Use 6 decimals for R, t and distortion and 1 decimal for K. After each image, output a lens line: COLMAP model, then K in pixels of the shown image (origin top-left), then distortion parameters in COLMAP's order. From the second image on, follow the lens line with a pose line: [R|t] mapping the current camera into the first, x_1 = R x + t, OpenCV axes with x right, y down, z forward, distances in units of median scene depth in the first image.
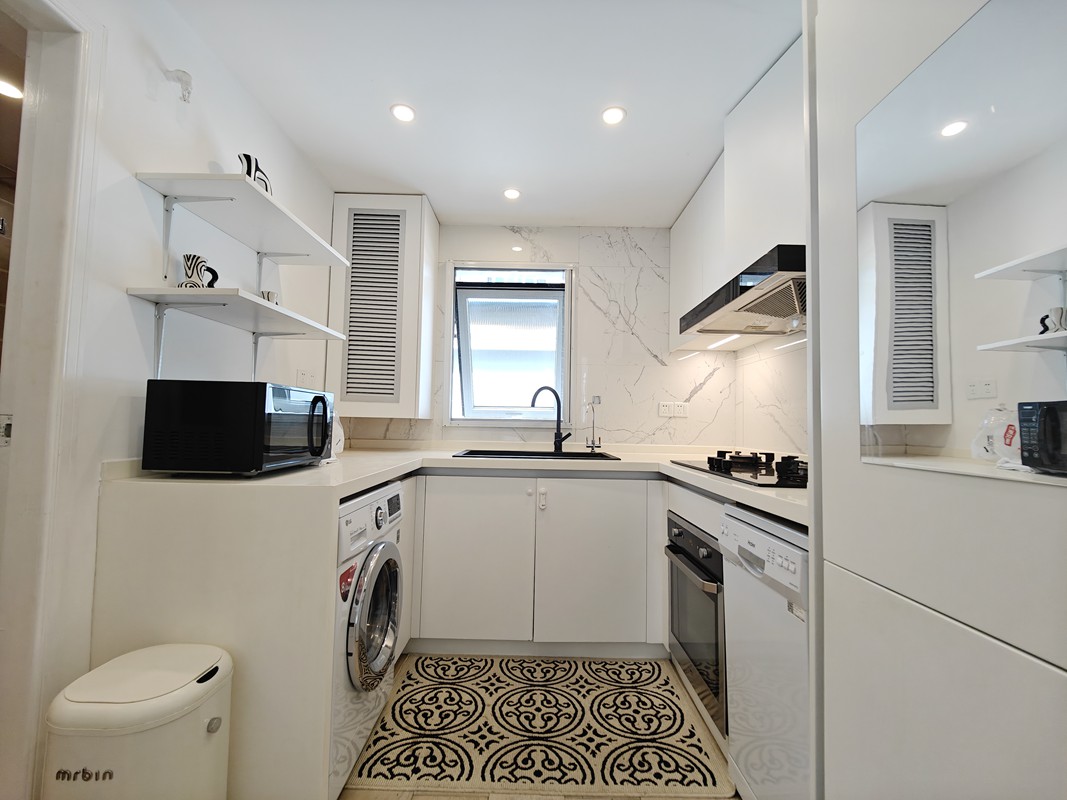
lens RADIAL K [[467.1, 0, 536.6], [0, 467.1, 401.2], [0, 0, 1]] dist [0.010559, -0.002461]
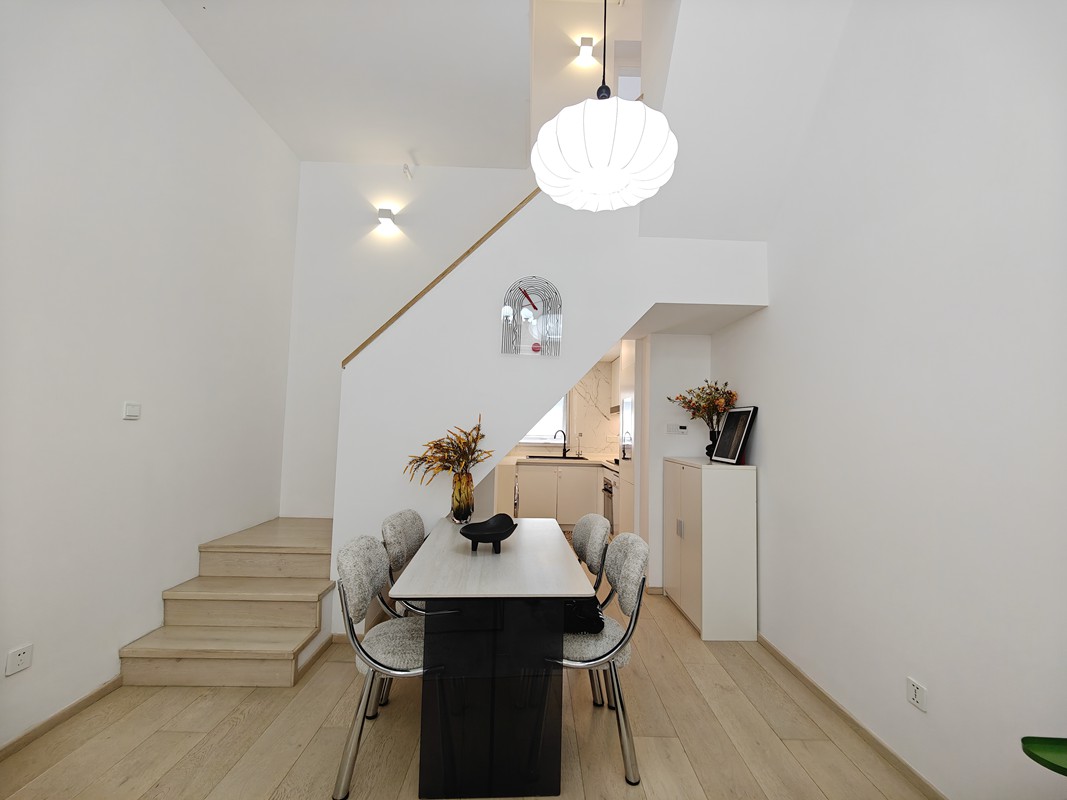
lens RADIAL K [[467.1, 0, 535.4], [0, 467.1, 399.2], [0, 0, 1]] dist [0.010559, -0.002461]
pose [[0.999862, 0.007646, 0.014780, -0.148498], [-0.007510, 0.999929, -0.009206, -0.173439], [-0.014850, 0.009094, 0.999848, -1.487986]]
